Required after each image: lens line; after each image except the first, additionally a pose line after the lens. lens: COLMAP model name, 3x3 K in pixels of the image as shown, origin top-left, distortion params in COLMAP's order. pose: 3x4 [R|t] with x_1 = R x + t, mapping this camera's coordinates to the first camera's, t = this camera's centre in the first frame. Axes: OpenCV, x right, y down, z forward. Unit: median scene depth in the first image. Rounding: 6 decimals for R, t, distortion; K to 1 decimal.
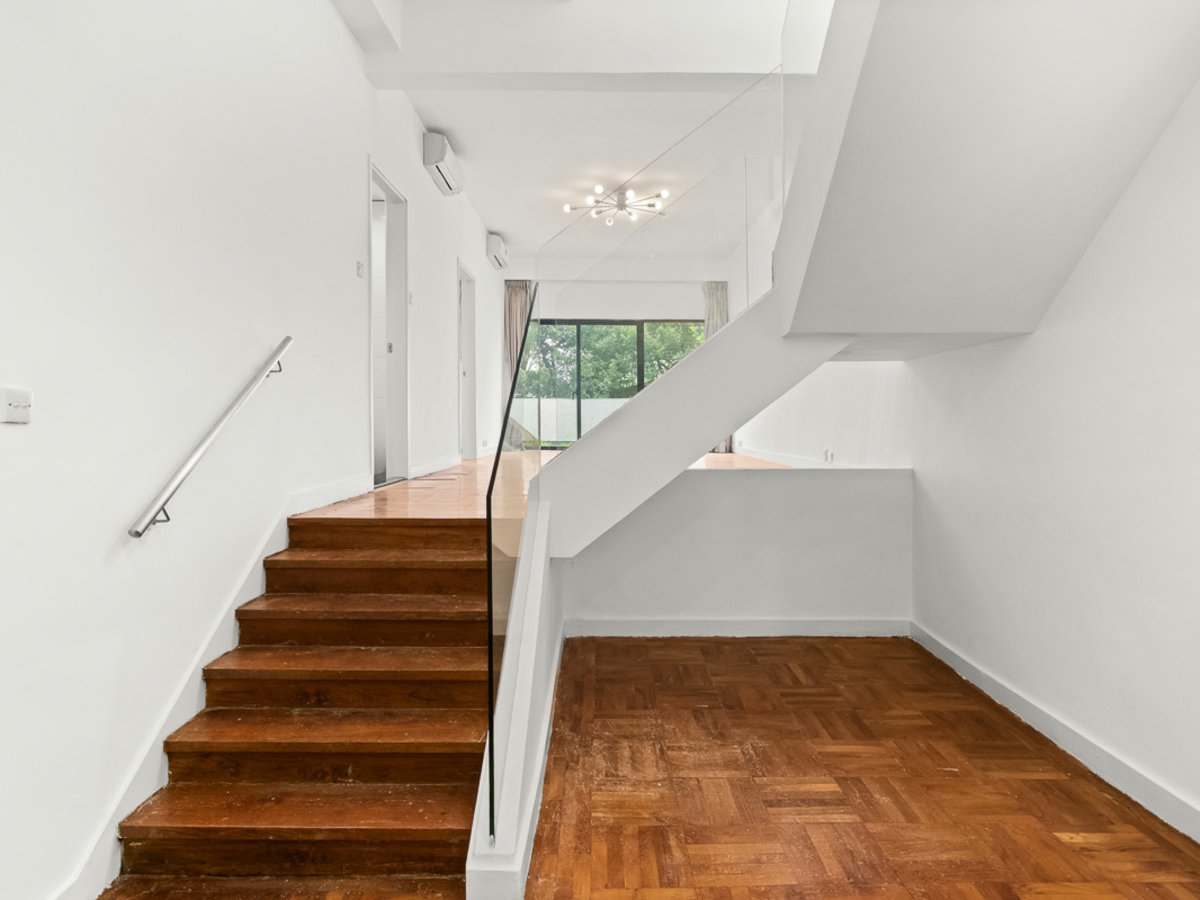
lens RADIAL K [[678.9, 0, 607.9], [0, 678.9, 446.9], [0, 0, 1]] dist [0.002212, 0.001643]
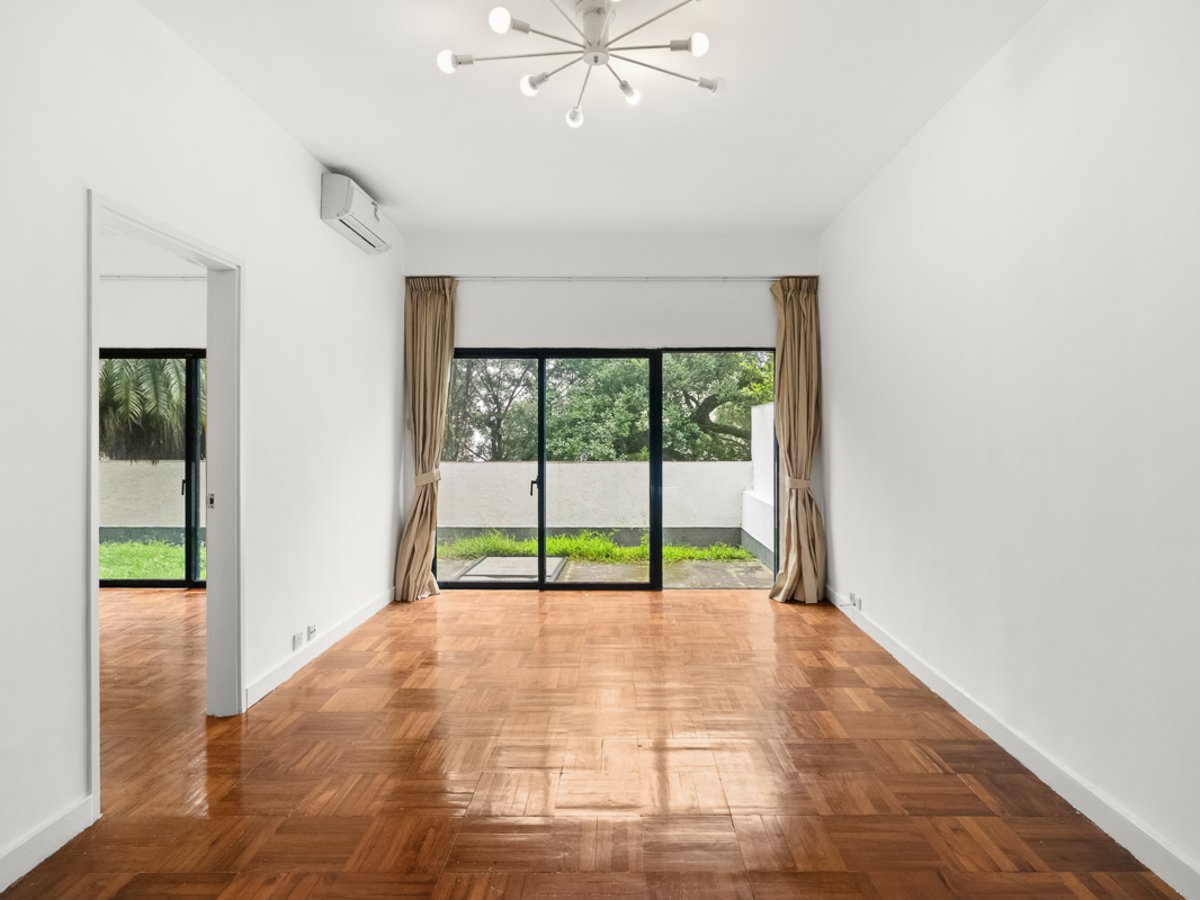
lens RADIAL K [[678.9, 0, 608.6], [0, 678.9, 451.5], [0, 0, 1]] dist [0.002212, 0.001643]
pose [[0.999550, -0.000791, -0.029989, 0.026425], [0.000570, 0.999973, -0.007371, -0.101142], [0.029994, 0.007351, 0.999523, 0.459748]]
